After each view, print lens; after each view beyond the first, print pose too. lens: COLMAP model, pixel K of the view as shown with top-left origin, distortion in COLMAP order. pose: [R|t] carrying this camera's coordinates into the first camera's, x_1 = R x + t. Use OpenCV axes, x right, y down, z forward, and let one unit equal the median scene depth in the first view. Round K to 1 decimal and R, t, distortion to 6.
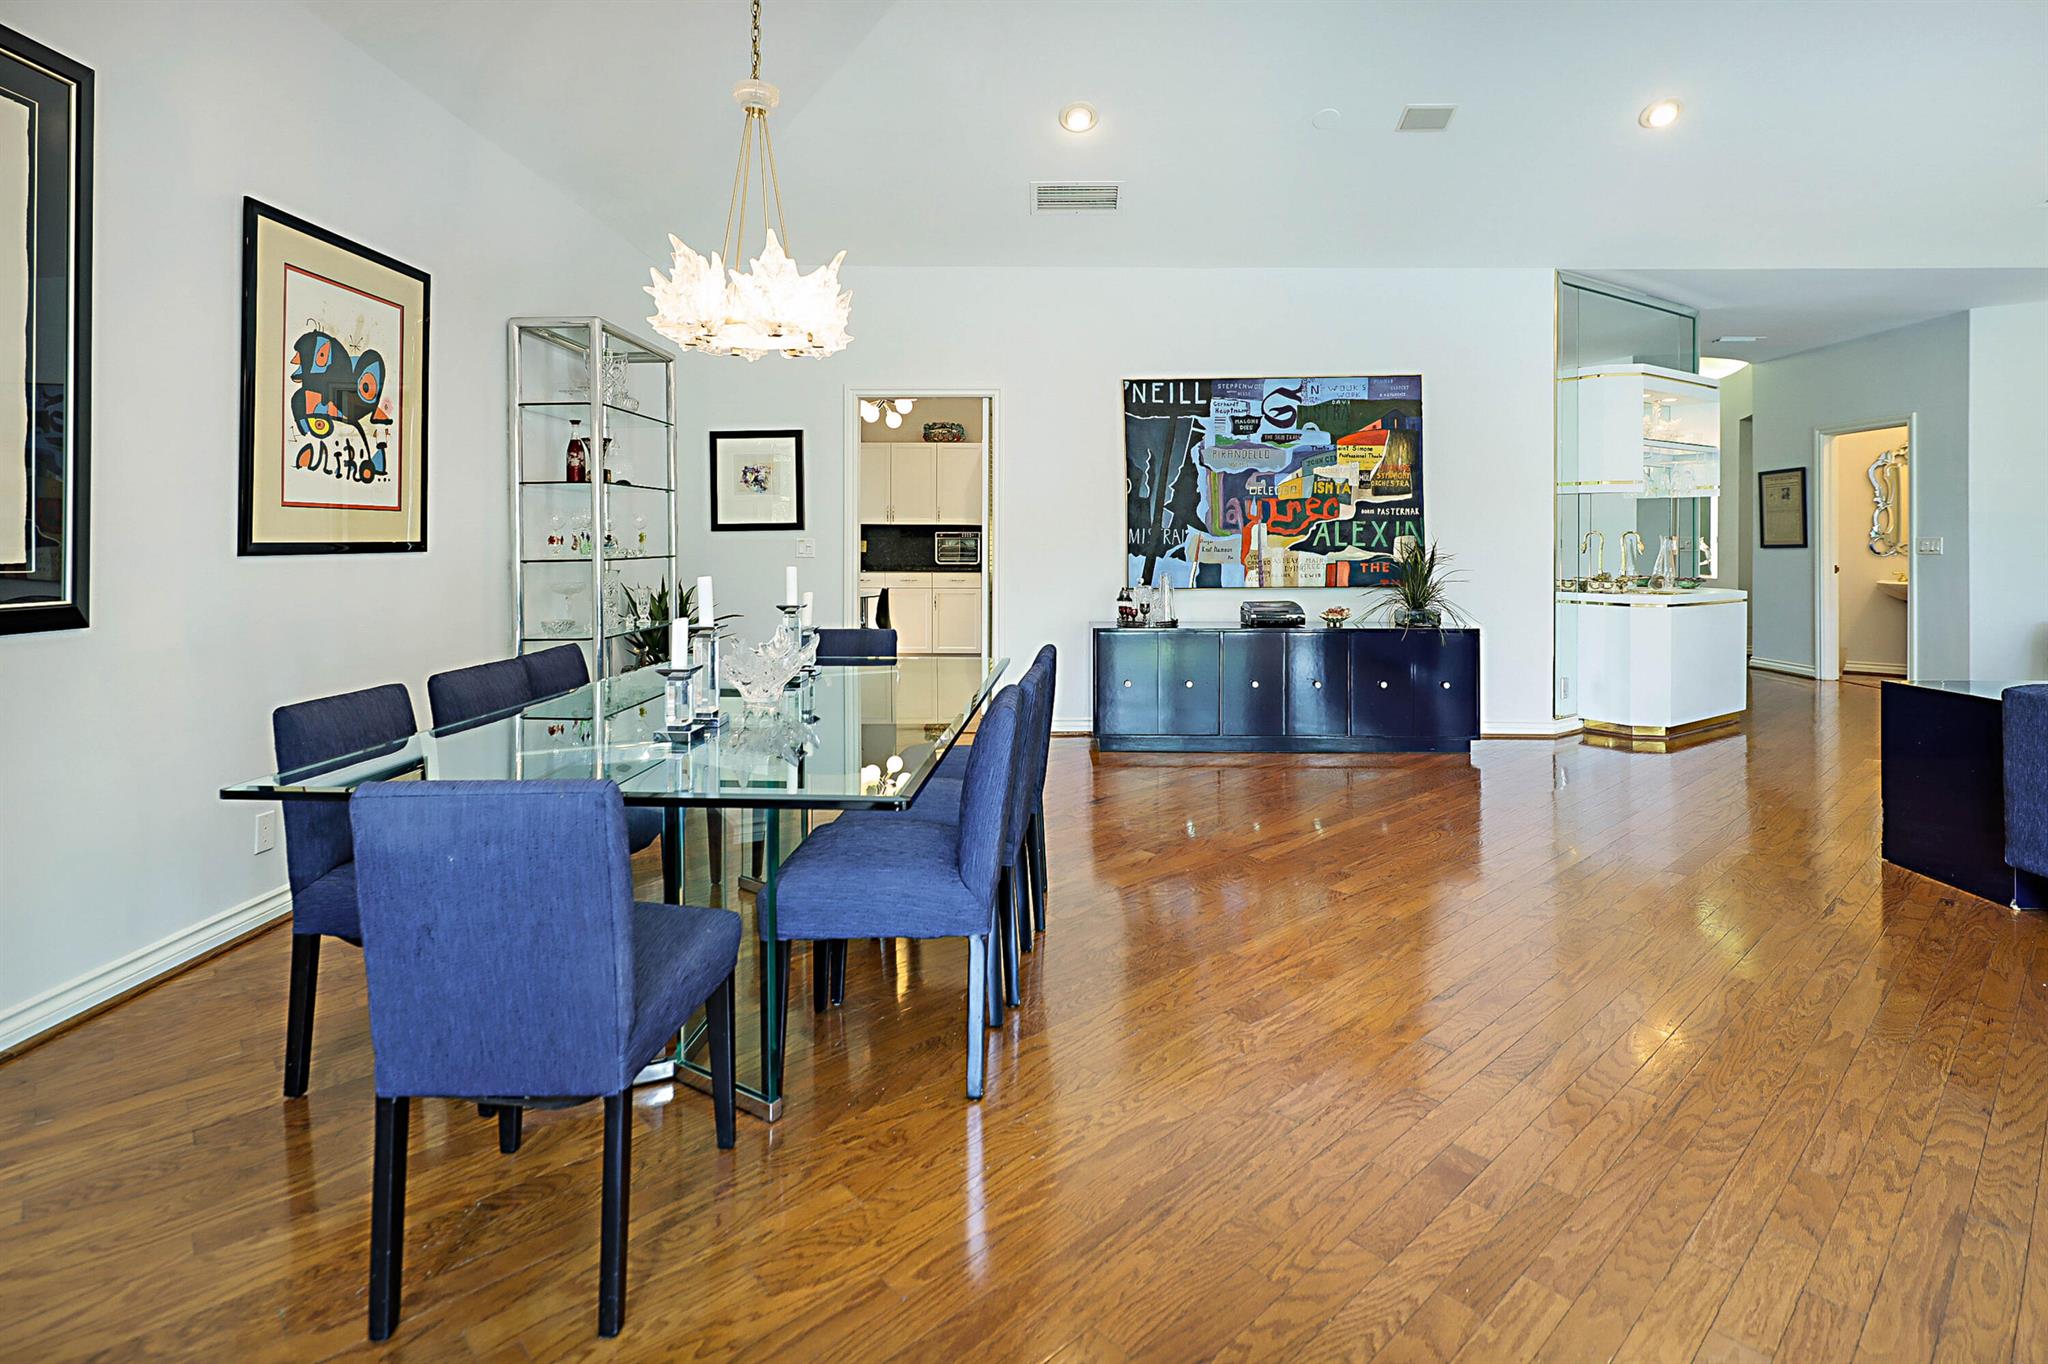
lens RADIAL K [[990.5, 0, 1014.8], [0, 990.5, 535.1], [0, 0, 1]] dist [-0.004418, -0.003297]
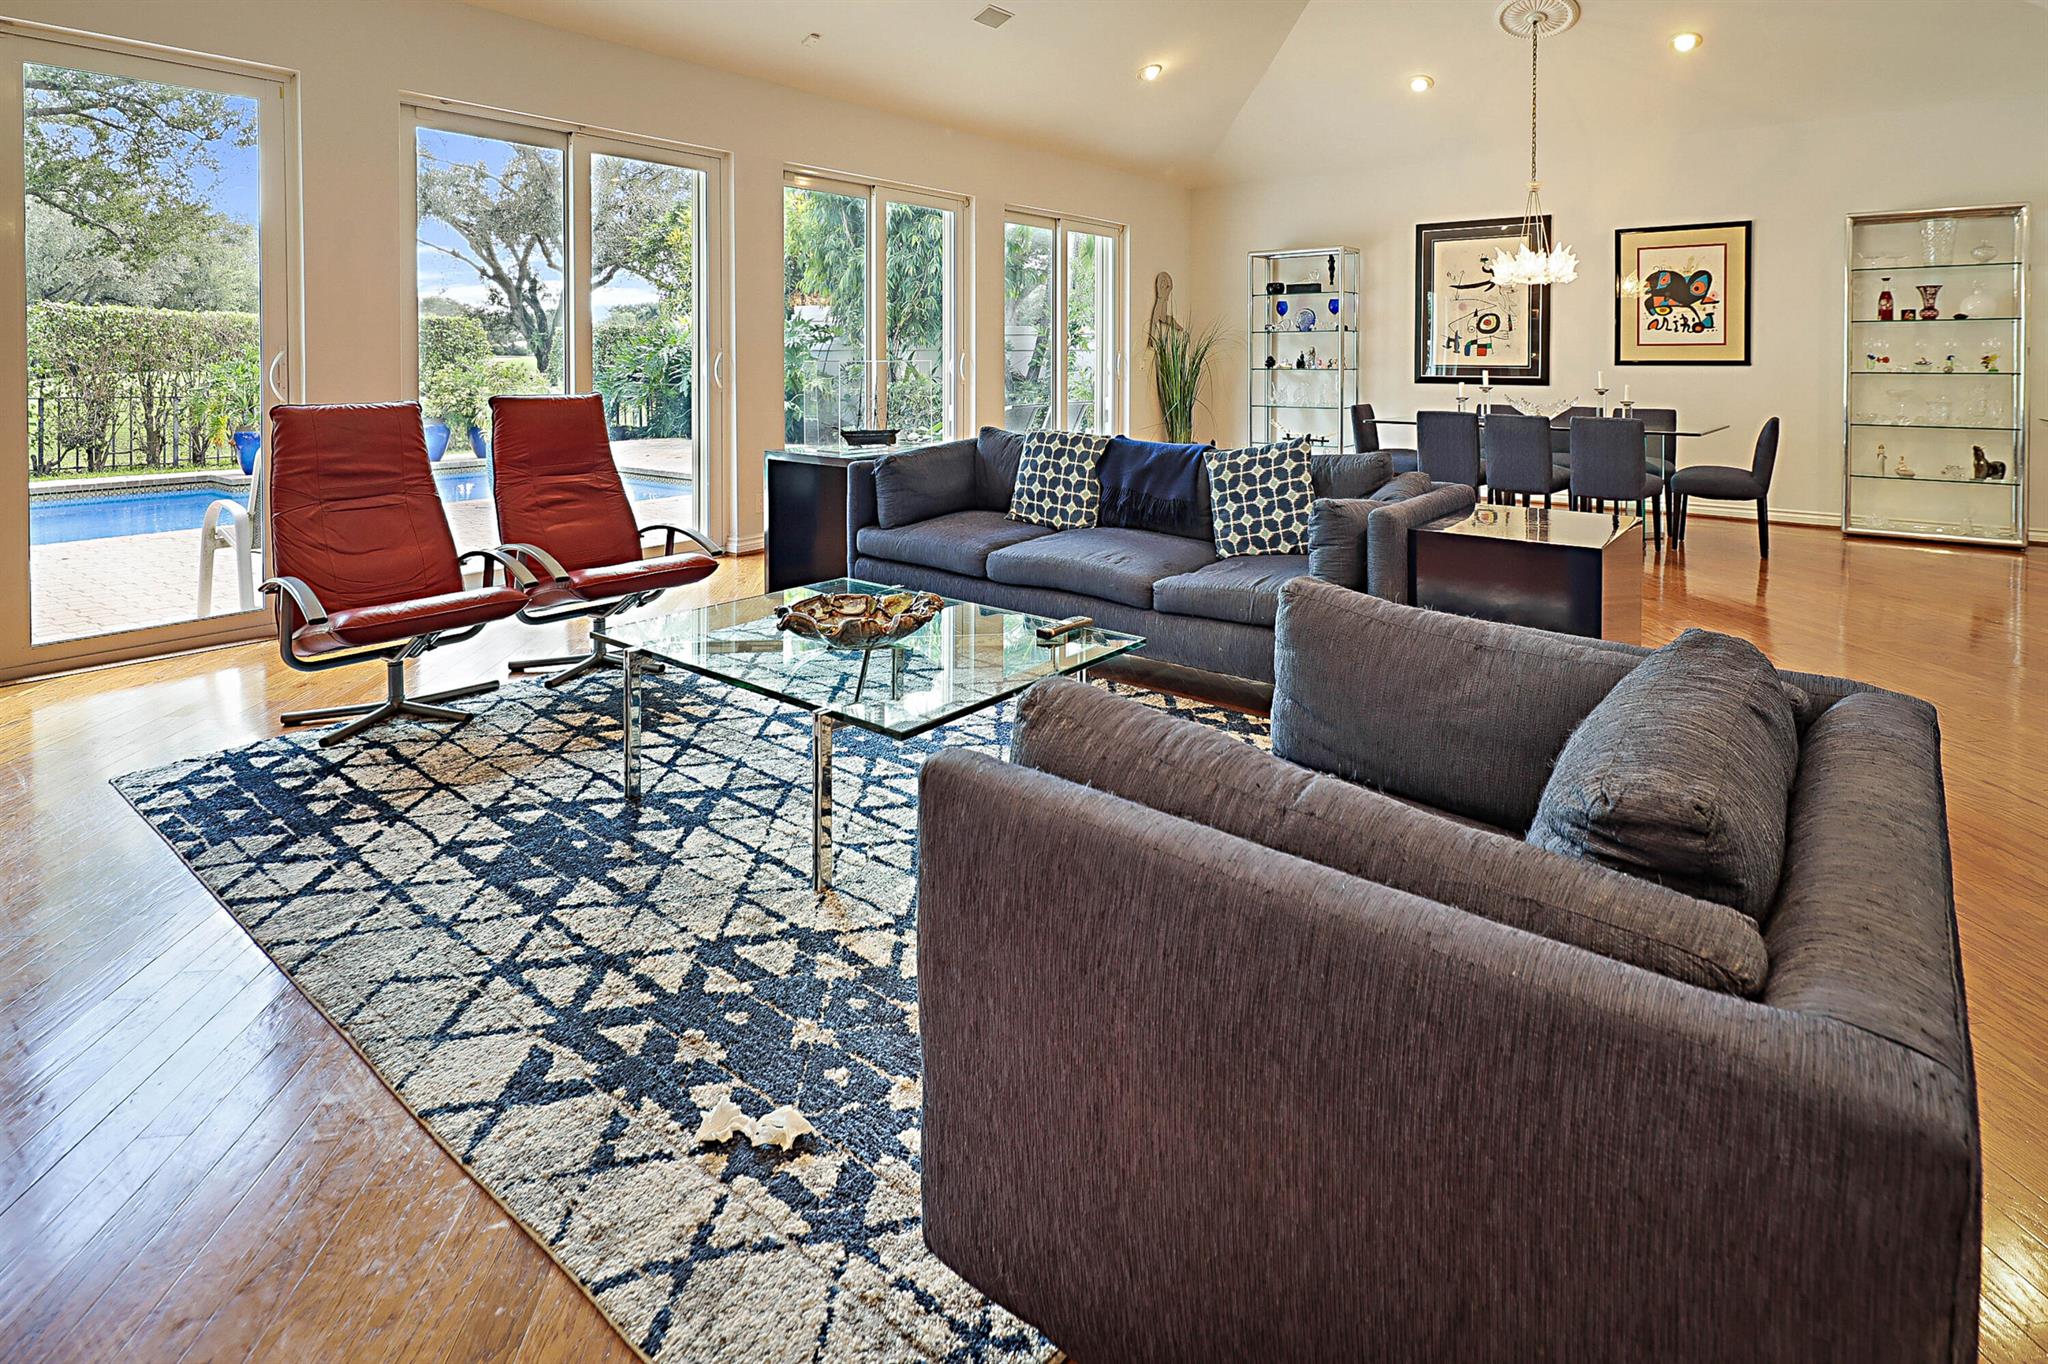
lens RADIAL K [[1031.9, 0, 1027.8], [0, 1031.9, 377.4], [0, 0, 1]] dist [-0.000322, 0.001376]
pose [[-0.587166, 0.012352, -0.809373, 1.174508], [0.001006, 0.999894, 0.014530, 0.006047], [0.809466, 0.007717, -0.587116, 0.660419]]
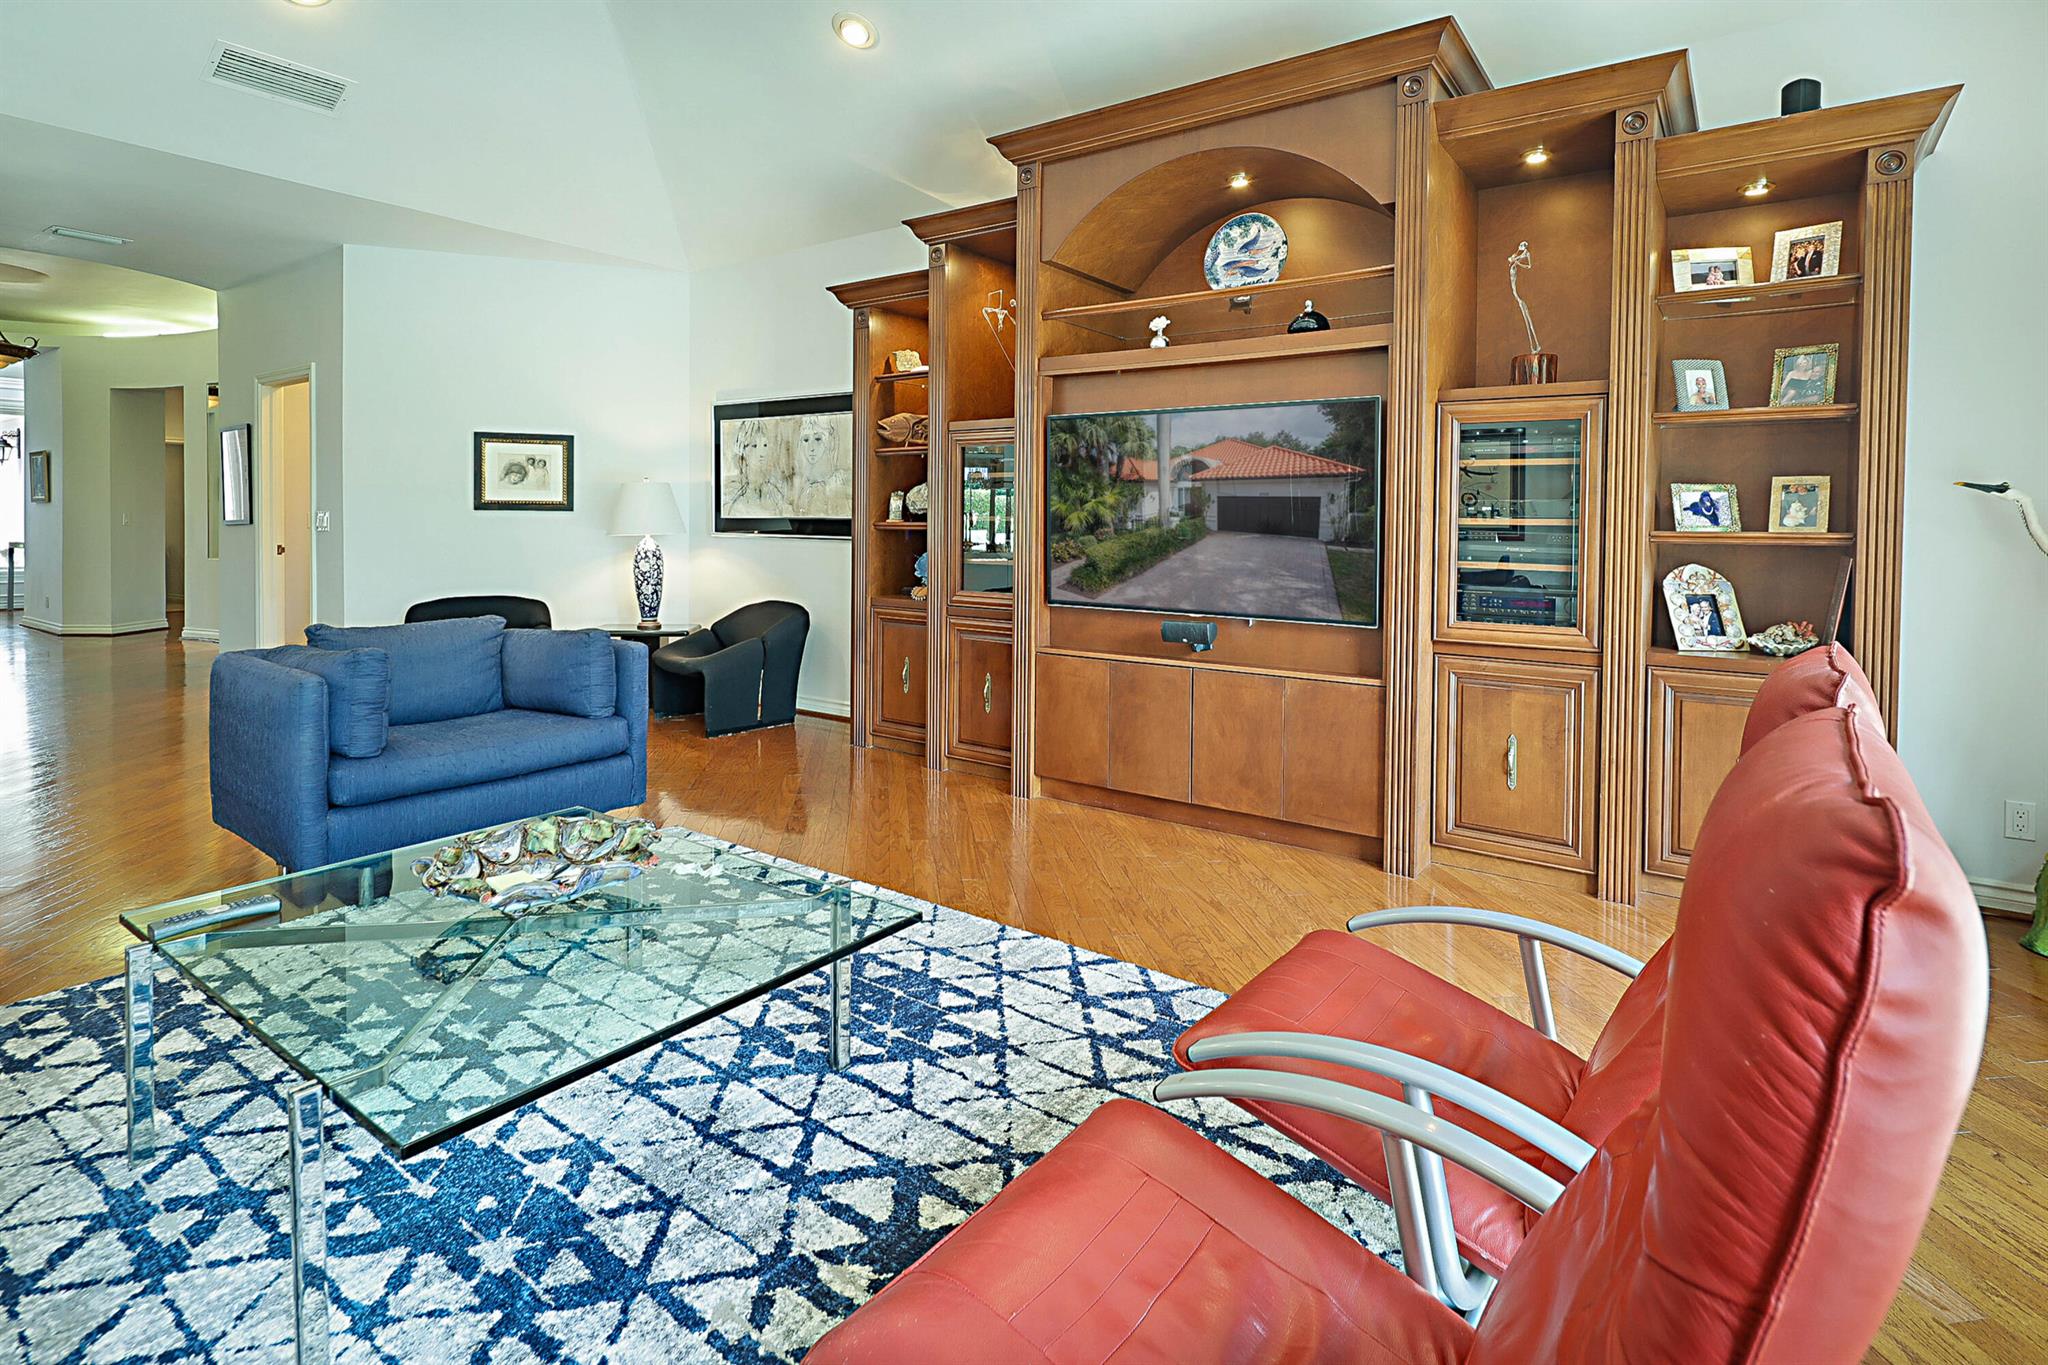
lens RADIAL K [[1027.8, 0, 1017.3], [0, 1027.8, 538.6], [0, 0, 1]] dist [0.004892, -0.003505]
pose [[0.569863, -0.018749, 0.821526, 0.670978], [-0.004626, 0.999651, 0.026024, 0.000210], [-0.821727, -0.018630, 0.569577, 0.023596]]
